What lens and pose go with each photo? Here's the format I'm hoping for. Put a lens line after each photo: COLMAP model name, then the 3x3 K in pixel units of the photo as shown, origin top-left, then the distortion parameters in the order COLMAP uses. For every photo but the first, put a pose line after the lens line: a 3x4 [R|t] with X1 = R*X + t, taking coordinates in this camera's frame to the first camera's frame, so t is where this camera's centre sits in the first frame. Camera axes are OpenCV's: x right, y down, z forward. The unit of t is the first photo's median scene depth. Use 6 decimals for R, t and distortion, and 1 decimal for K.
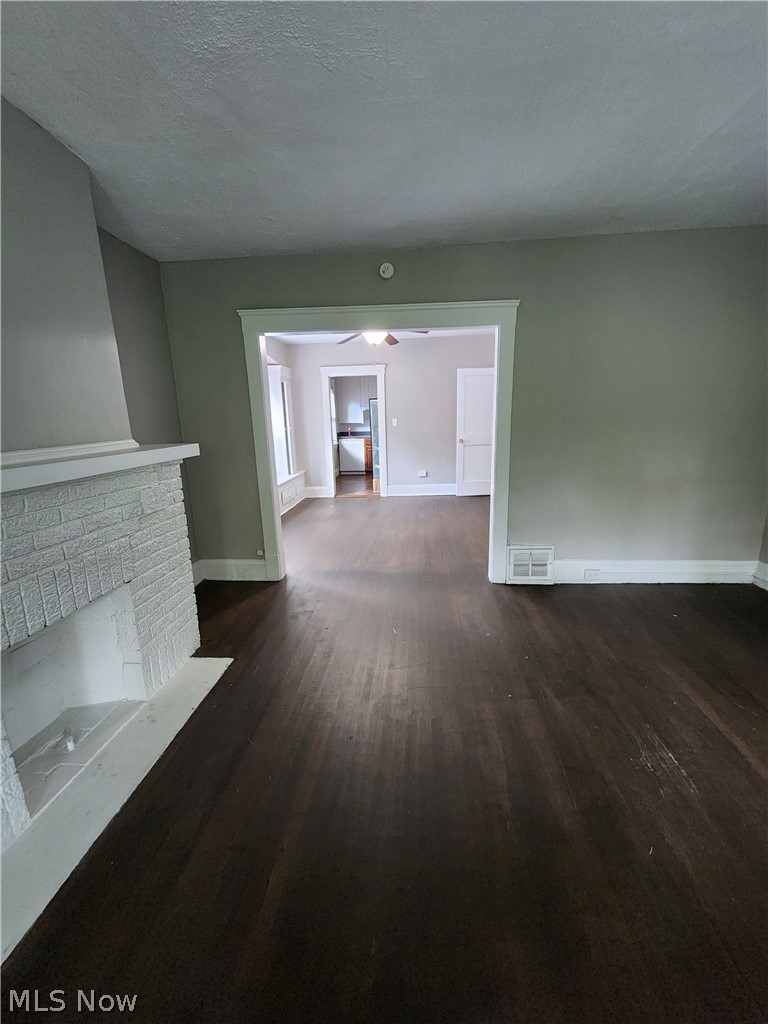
lens RADIAL K [[422.9, 0, 384.0], [0, 422.9, 512.0], [0, 0, 1]] dist [-0.000567, -0.000879]
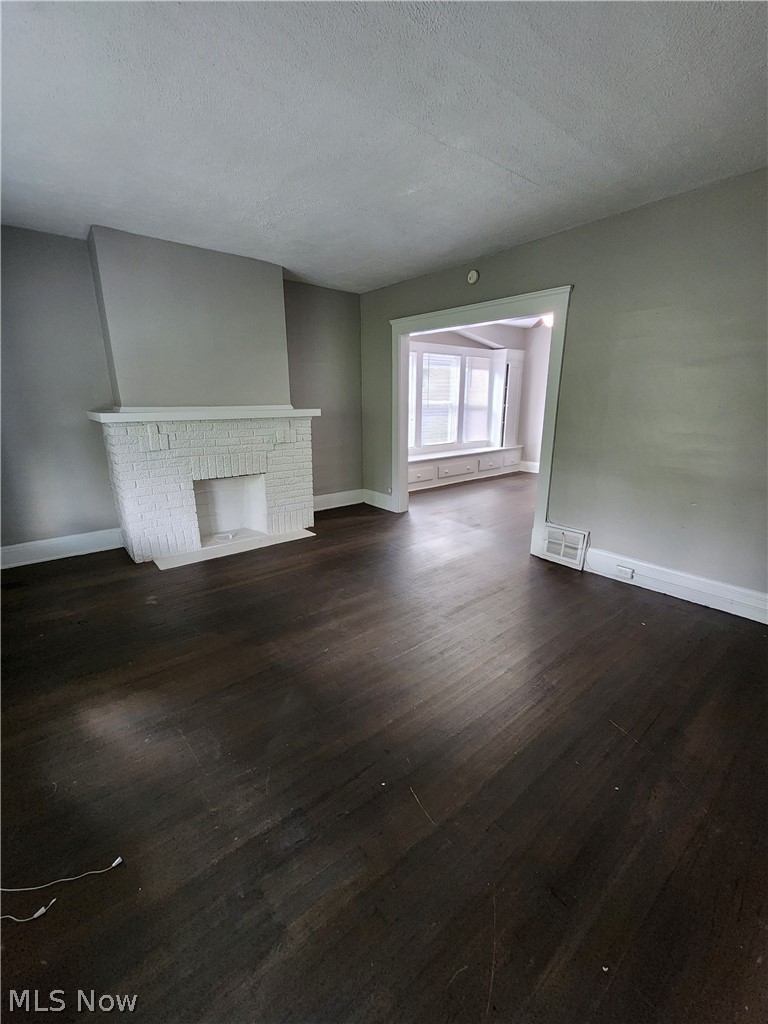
lens RADIAL K [[422.9, 0, 384.0], [0, 422.9, 512.0], [0, 0, 1]] dist [-0.000567, -0.000879]
pose [[0.697923, 0.210338, -0.684589, 0.733745], [-0.174558, 0.977031, 0.122233, -0.003534], [0.694574, 0.034191, 0.718608, -0.043090]]
